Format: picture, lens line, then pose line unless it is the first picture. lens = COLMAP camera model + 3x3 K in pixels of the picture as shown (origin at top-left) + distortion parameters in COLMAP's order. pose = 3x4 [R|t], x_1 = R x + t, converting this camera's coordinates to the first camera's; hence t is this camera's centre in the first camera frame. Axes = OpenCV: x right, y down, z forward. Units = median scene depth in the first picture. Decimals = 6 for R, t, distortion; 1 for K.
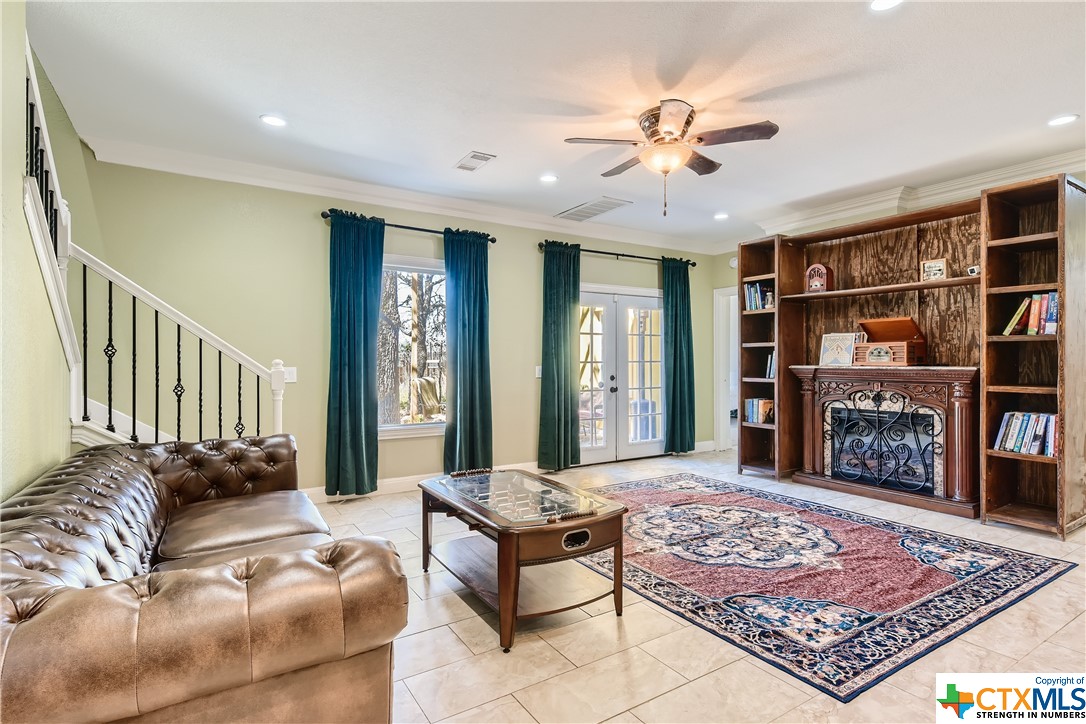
lens RADIAL K [[546.7, 0, 550.7], [0, 546.7, 357.3], [0, 0, 1]] dist [0.018303, -0.005306]
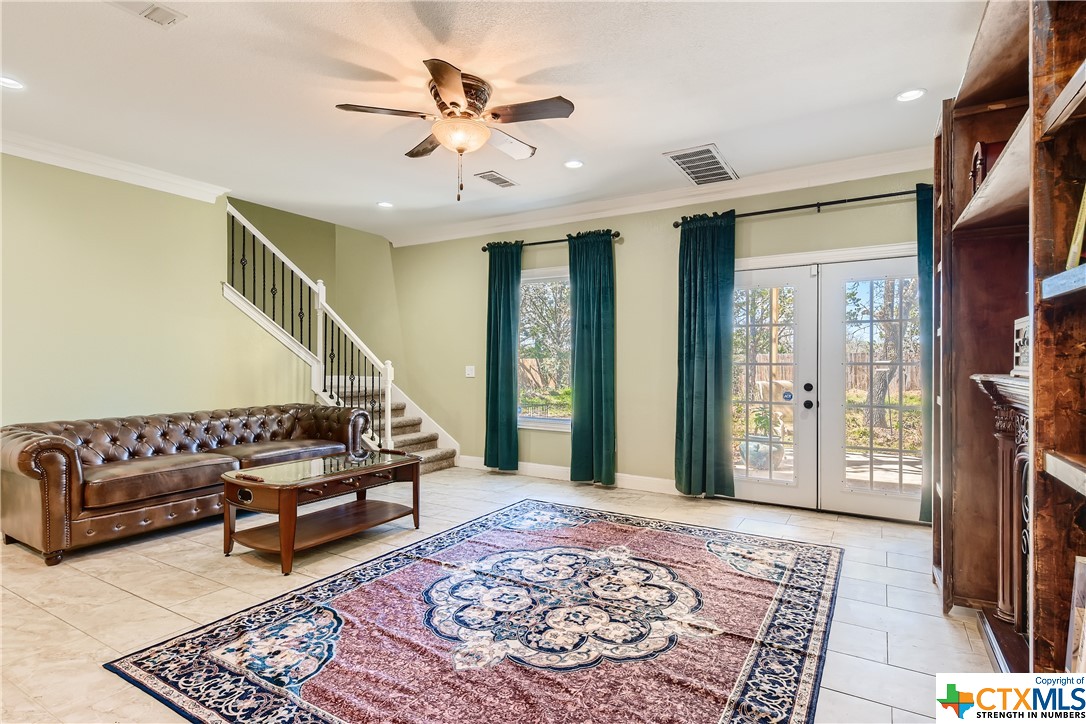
lens RADIAL K [[546.7, 0, 539.5], [0, 546.7, 361.8], [0, 0, 1]] dist [0.018303, -0.005306]
pose [[0.442316, 0.002931, -0.896855, 0.884043], [0.003892, 0.999979, 0.005187, 0.001121], [0.896851, -0.005785, 0.442295, 0.593864]]
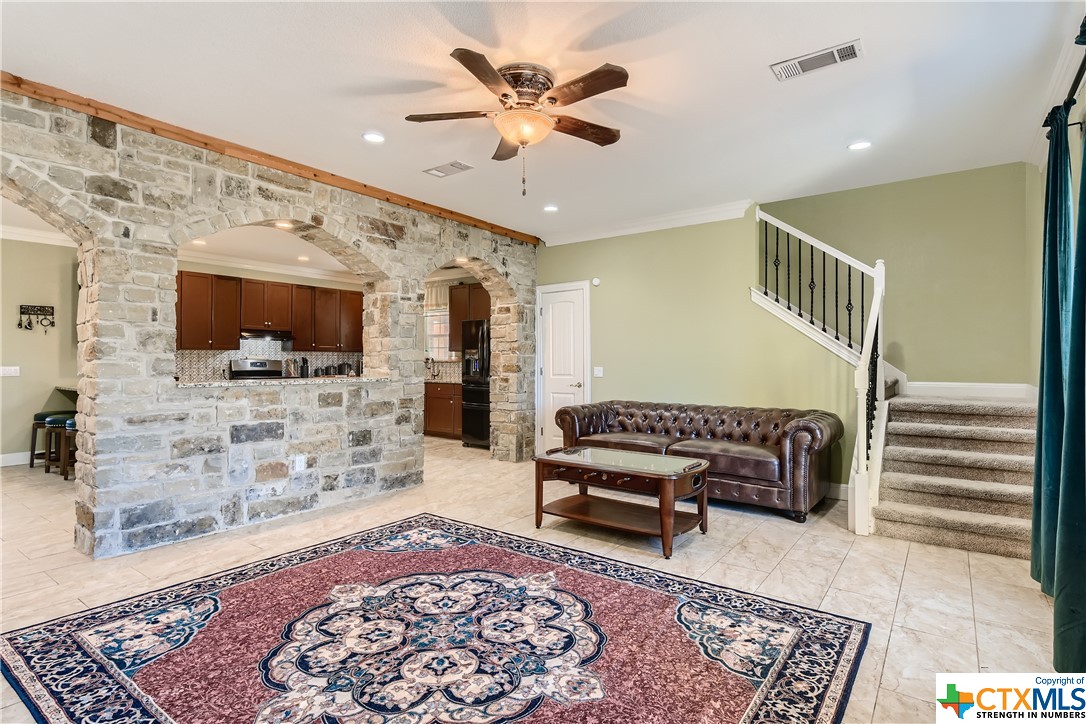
lens RADIAL K [[546.7, 0, 561.7], [0, 546.7, 359.2], [0, 0, 1]] dist [0.018303, -0.005306]
pose [[-0.925497, -0.001974, -0.378751, 0.396217], [0.001713, 0.999954, -0.009398, 0.007441], [0.378752, -0.009346, -0.925451, 1.503422]]
